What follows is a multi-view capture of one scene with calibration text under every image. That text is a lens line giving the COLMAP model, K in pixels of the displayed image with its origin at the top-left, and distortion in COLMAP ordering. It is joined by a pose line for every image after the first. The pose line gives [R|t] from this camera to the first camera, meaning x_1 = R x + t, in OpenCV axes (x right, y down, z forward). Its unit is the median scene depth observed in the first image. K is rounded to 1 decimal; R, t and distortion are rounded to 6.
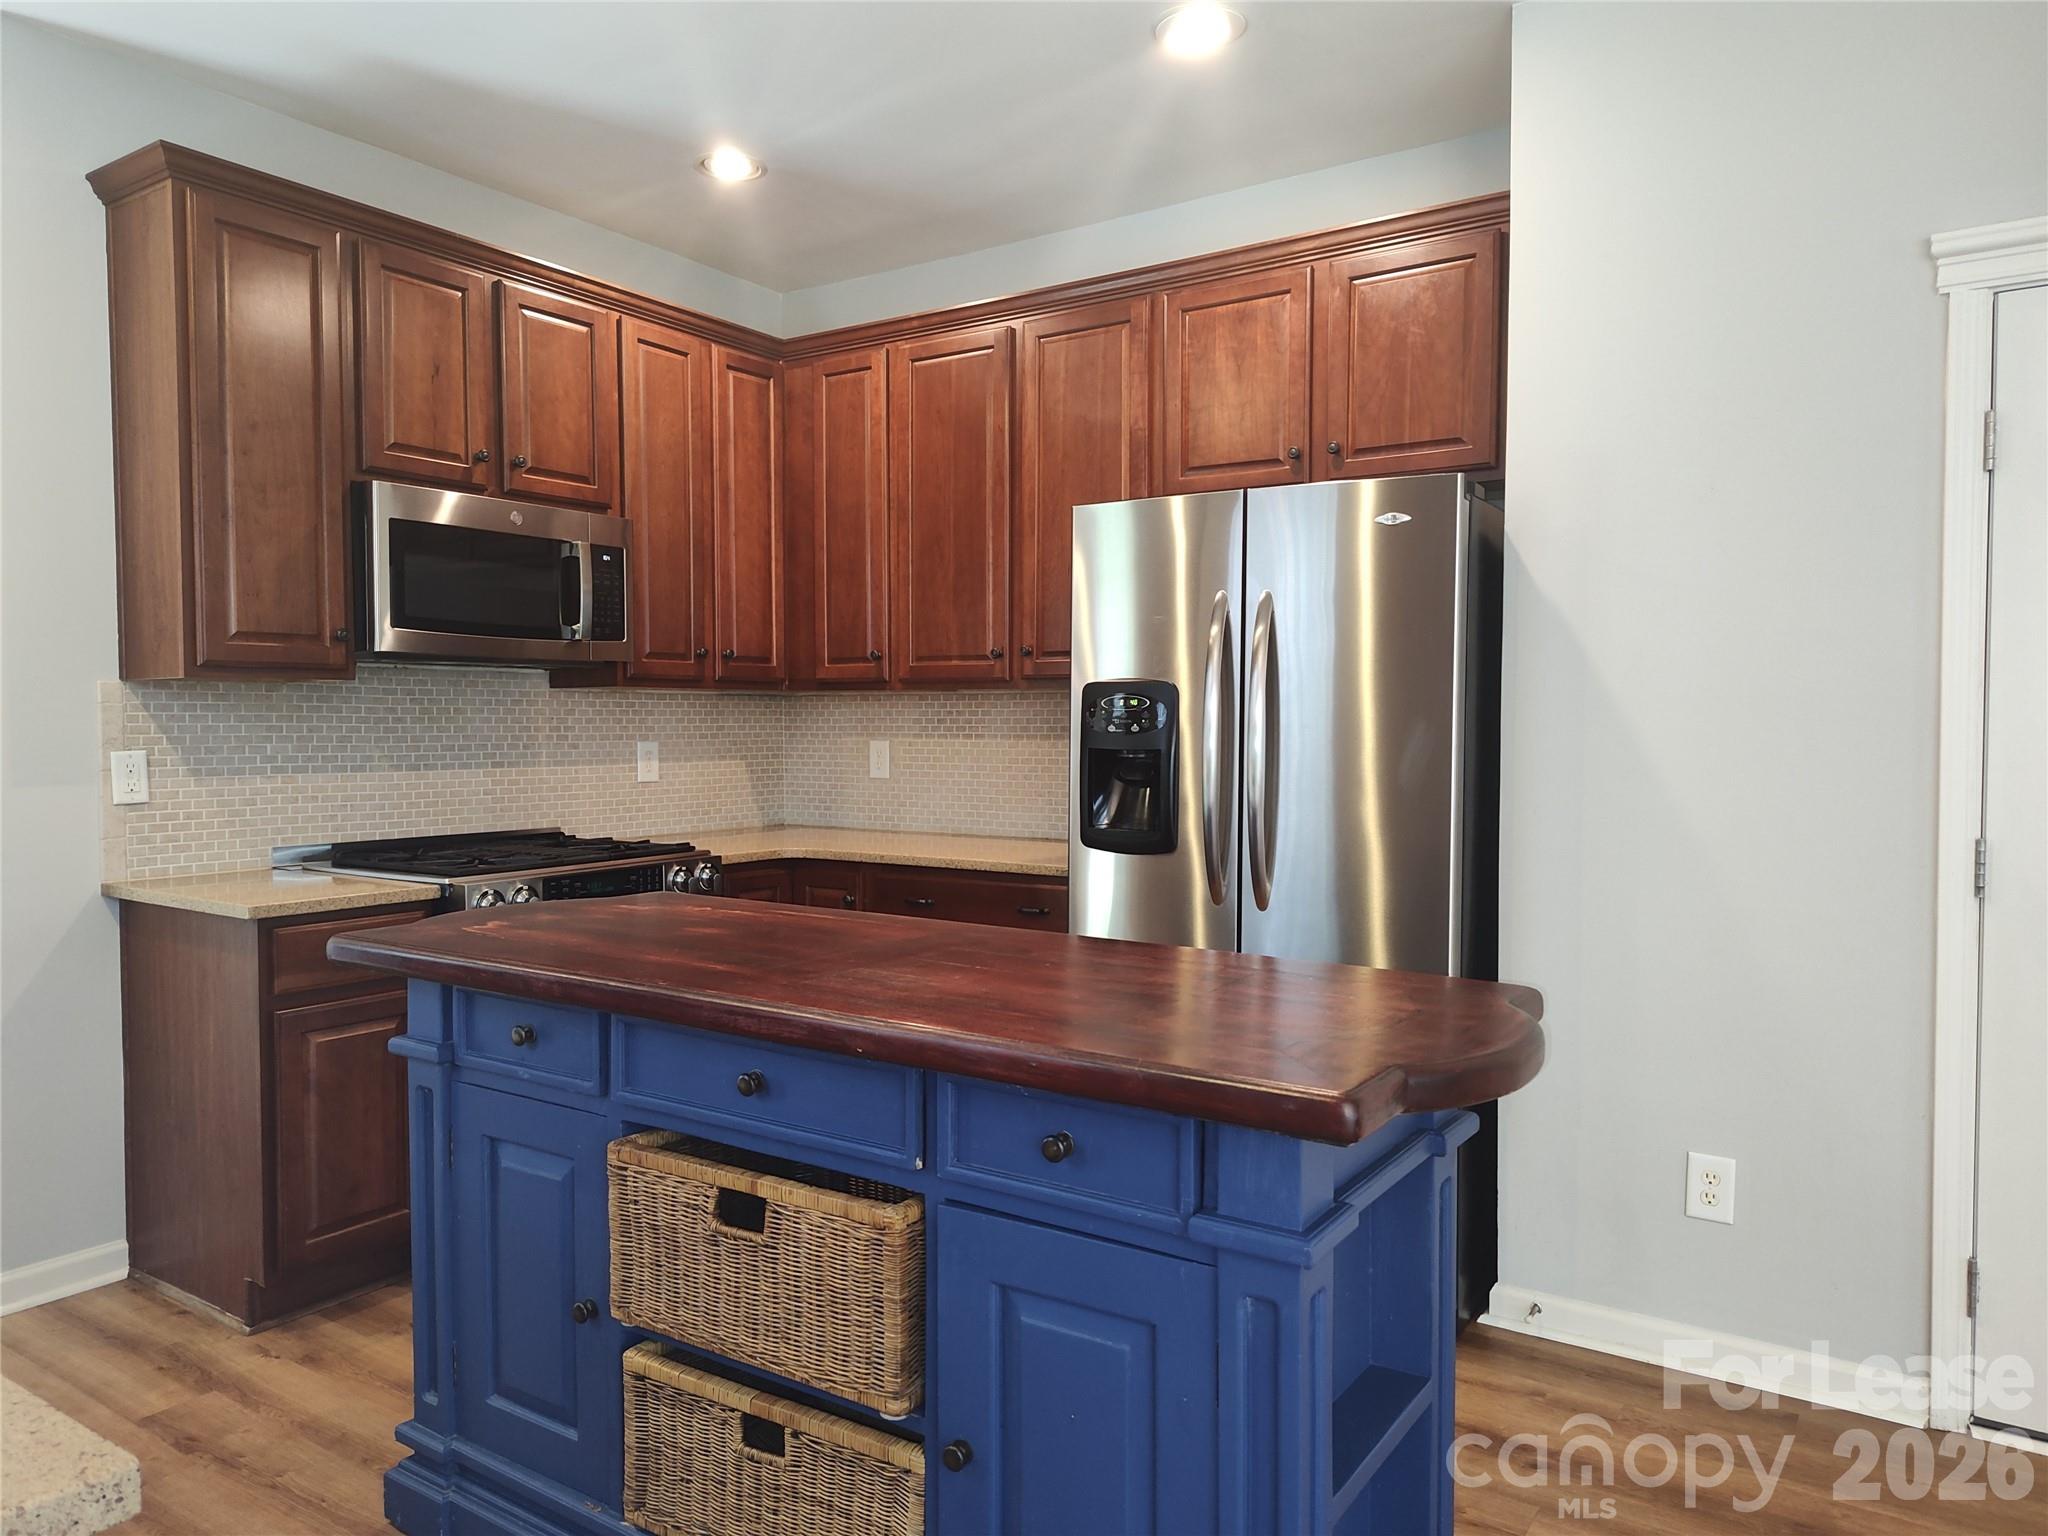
lens RADIAL K [[1386.2, 0, 1015.8], [0, 1386.2, 760.0], [0, 0, 1]] dist [0.053134, -0.067670]
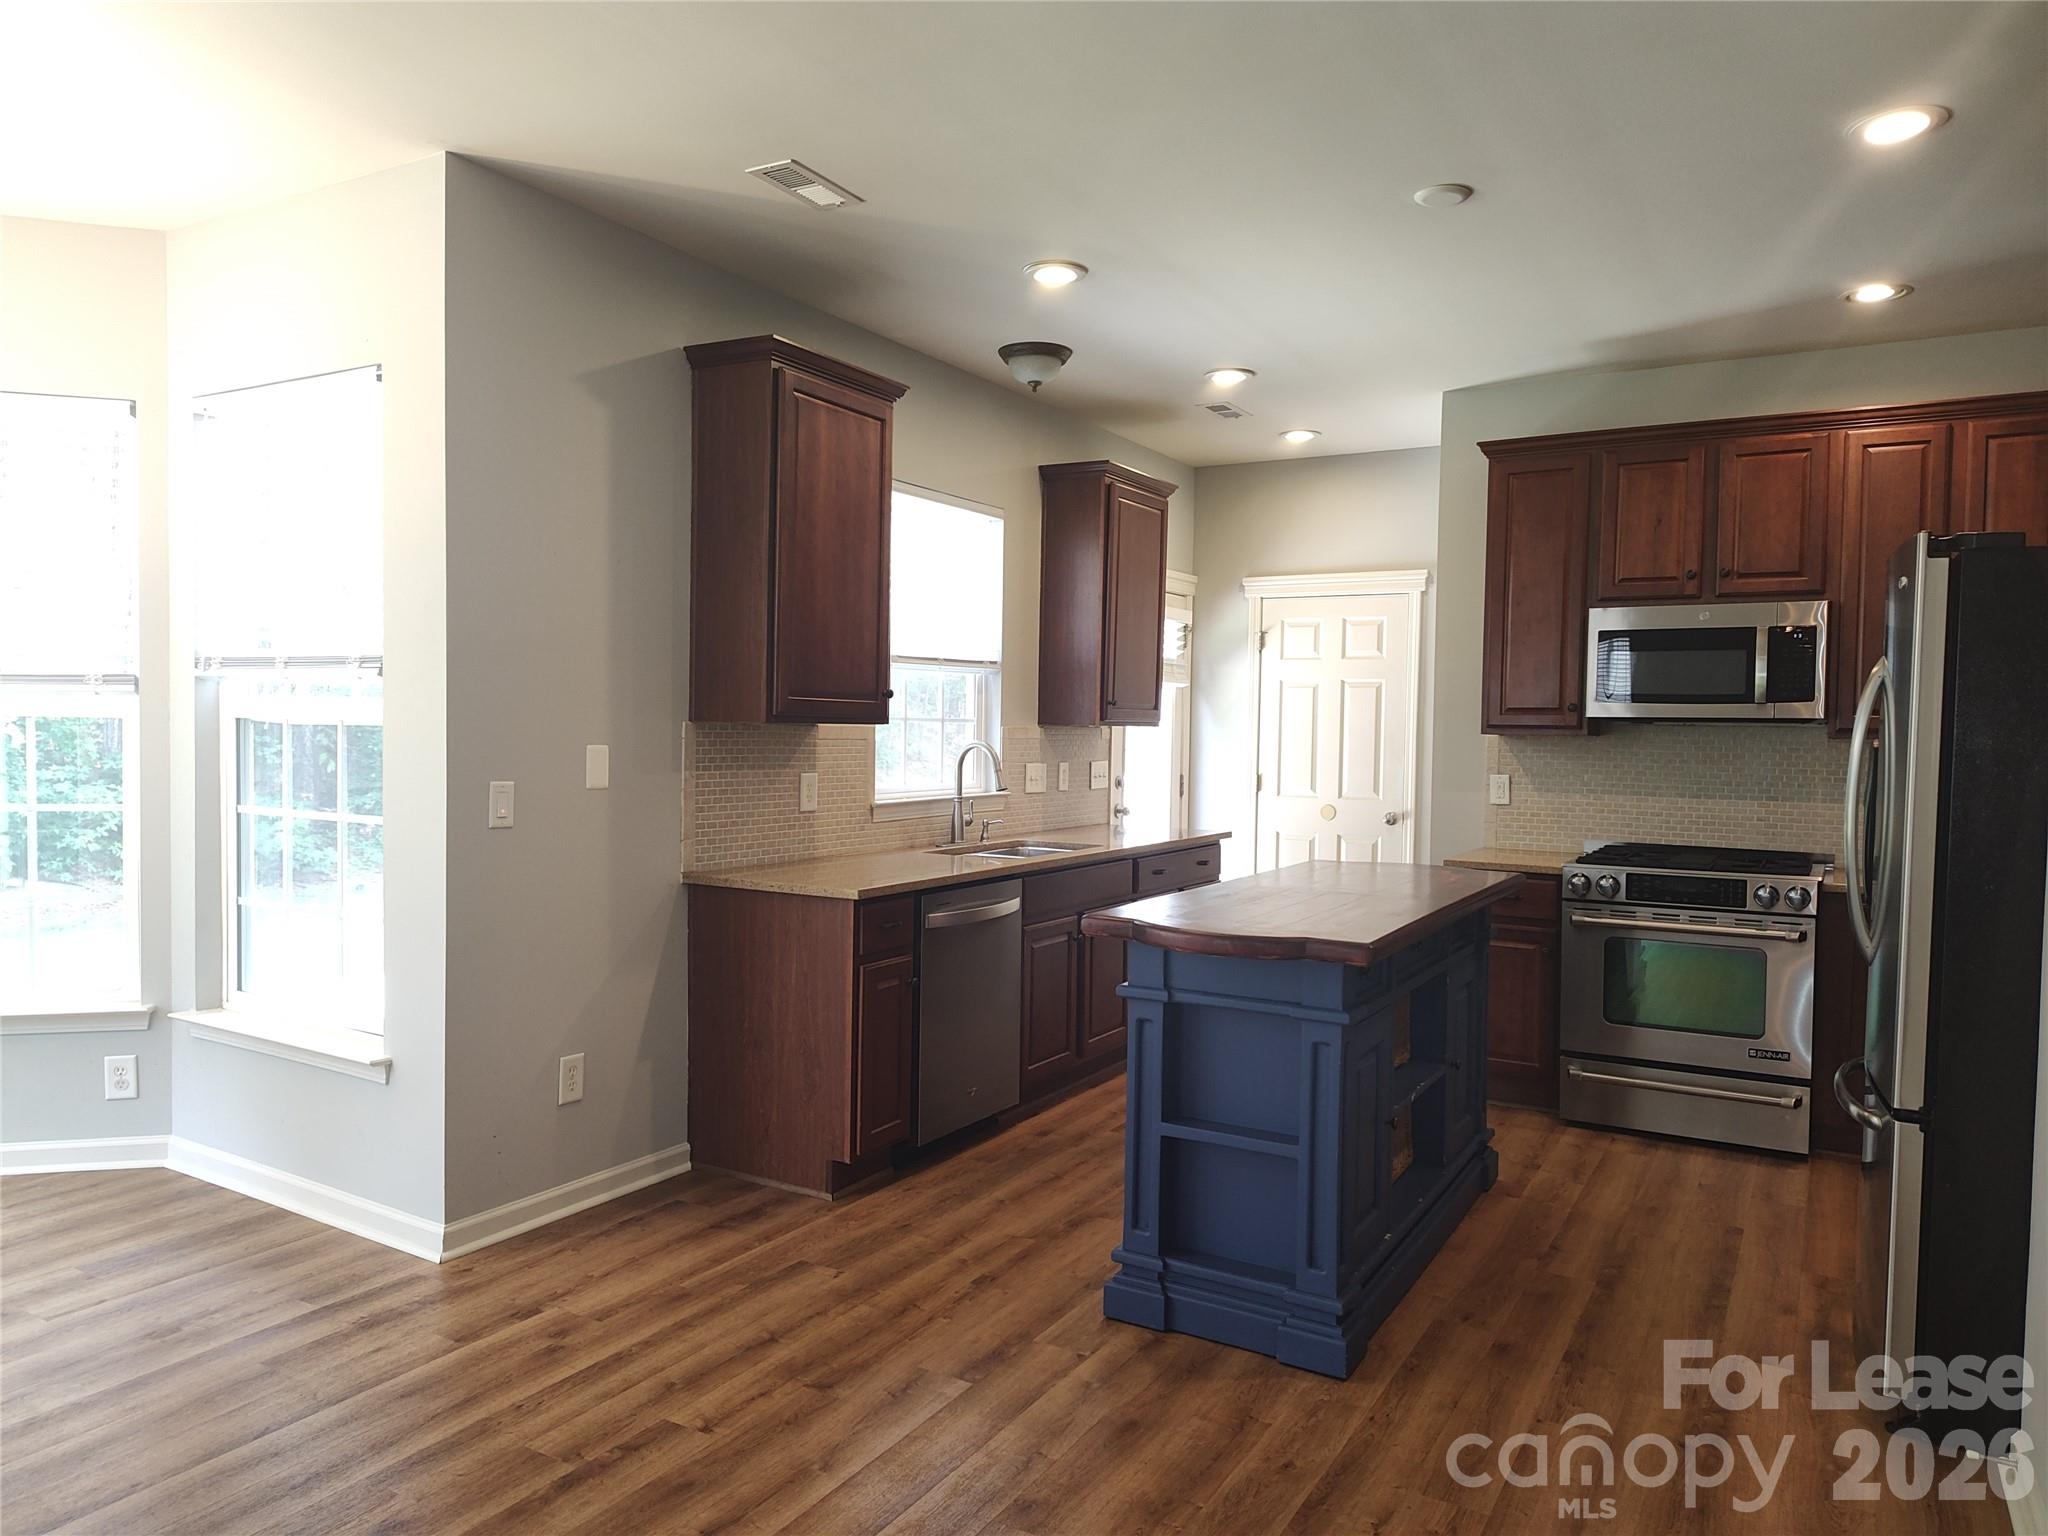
lens RADIAL K [[1388.7, 0, 1019.4], [0, 1388.7, 773.5], [0, 0, 1]] dist [0.060461, -0.067093]
pose [[0.052691, 0.031457, -0.998115, 1.054135], [-0.047700, 0.998442, 0.028949, -0.028887], [0.997471, 0.046085, 0.054110, 0.281240]]
